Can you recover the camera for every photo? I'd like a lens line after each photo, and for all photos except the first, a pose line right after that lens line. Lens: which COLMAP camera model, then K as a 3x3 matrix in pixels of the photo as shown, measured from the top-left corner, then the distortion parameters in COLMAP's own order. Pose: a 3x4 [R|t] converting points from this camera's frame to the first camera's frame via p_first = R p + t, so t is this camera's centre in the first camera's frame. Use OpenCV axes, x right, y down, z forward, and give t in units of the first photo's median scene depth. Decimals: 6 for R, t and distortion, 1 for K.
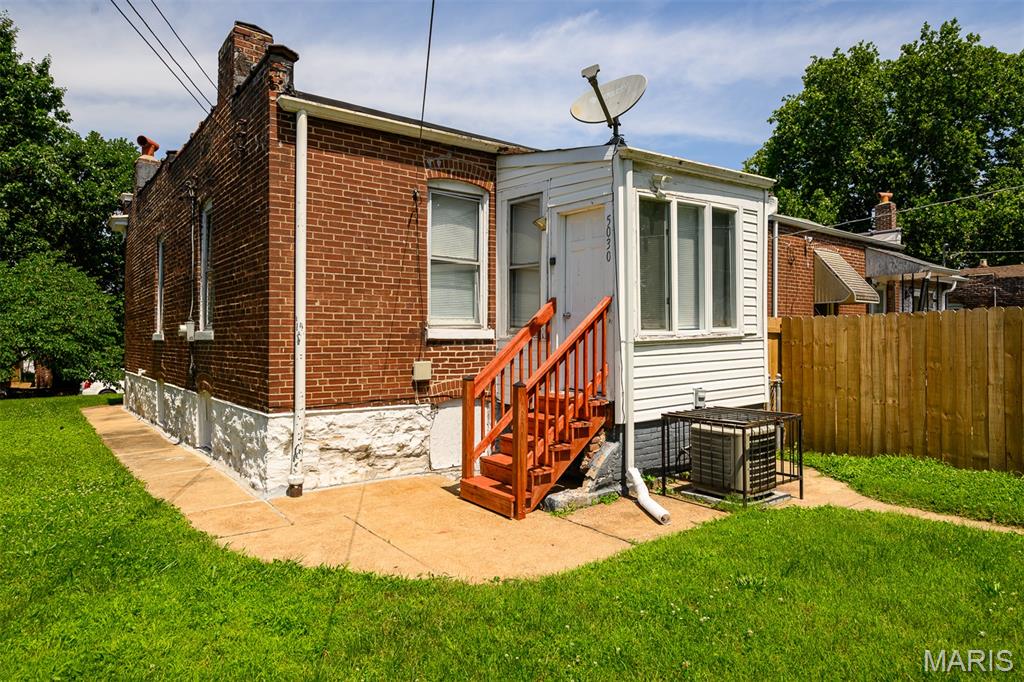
lens RADIAL K [[658.9, 0, 511.9], [0, 658.9, 334.3], [0, 0, 1]] dist [0.006790, 0.000856]
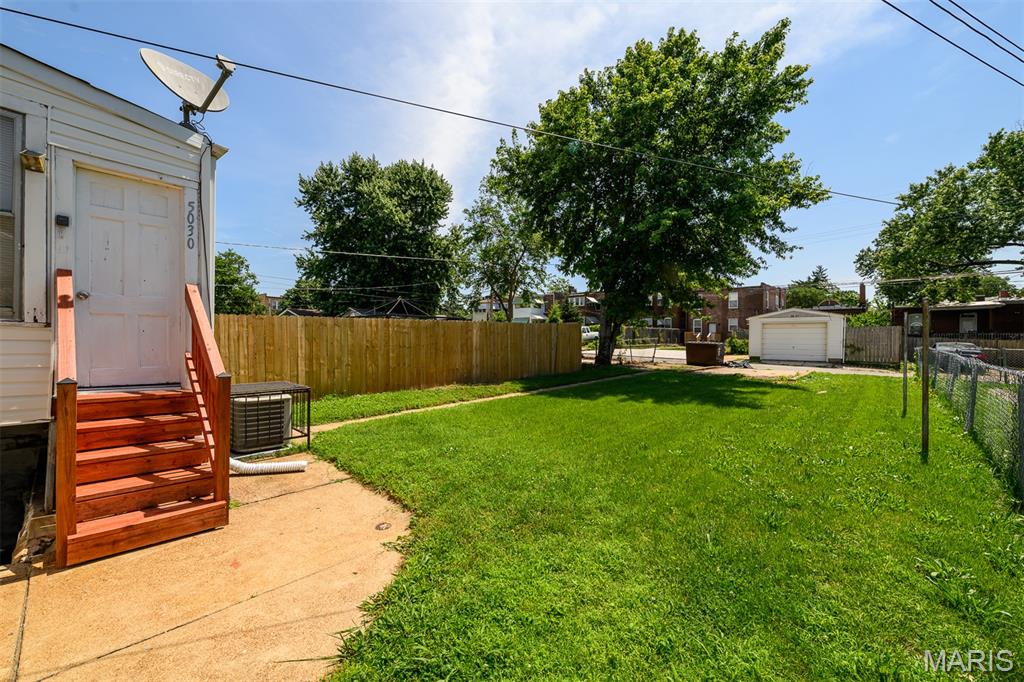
lens RADIAL K [[414.9, 0, 515.7], [0, 414.9, 339.1], [0, 0, 1]] dist [0.002304, 0.000189]
pose [[-0.215213, -0.000506, 0.976567, -0.568023], [-0.013431, 0.999907, -0.002441, 0.020227], [-0.976475, -0.013642, -0.215199, 0.661000]]
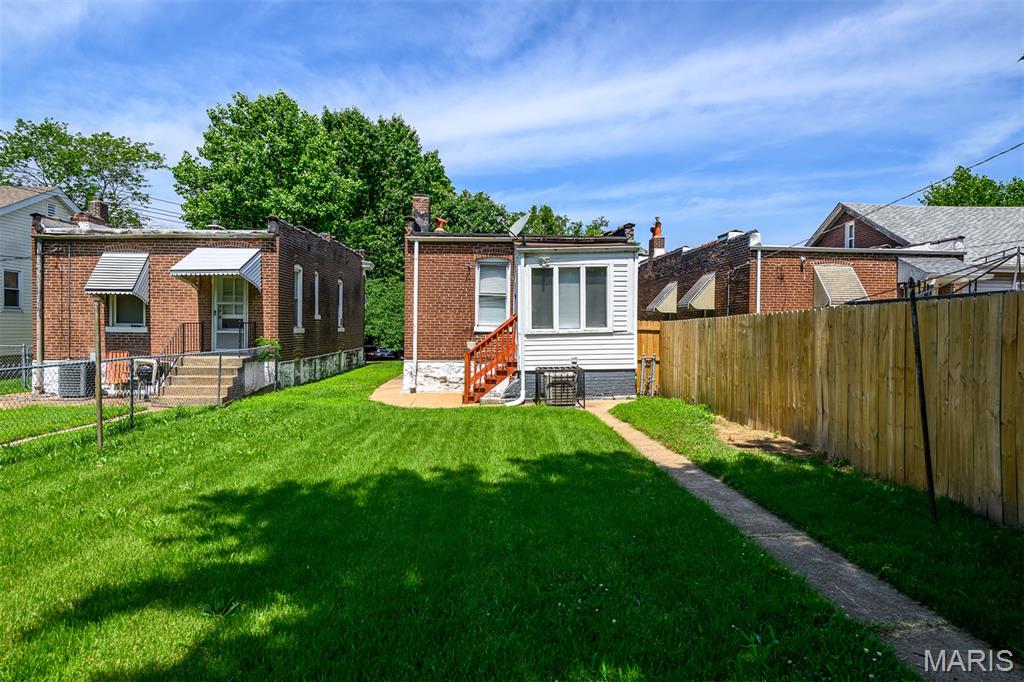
lens RADIAL K [[658.9, 0, 514.7], [0, 658.9, 337.9], [0, 0, 1]] dist [0.006790, 0.000856]
pose [[0.823868, 0.016755, -0.566533, 1.339652], [-0.002317, 0.999654, 0.026195, -0.032938], [0.566776, -0.020268, 0.823622, -0.809352]]
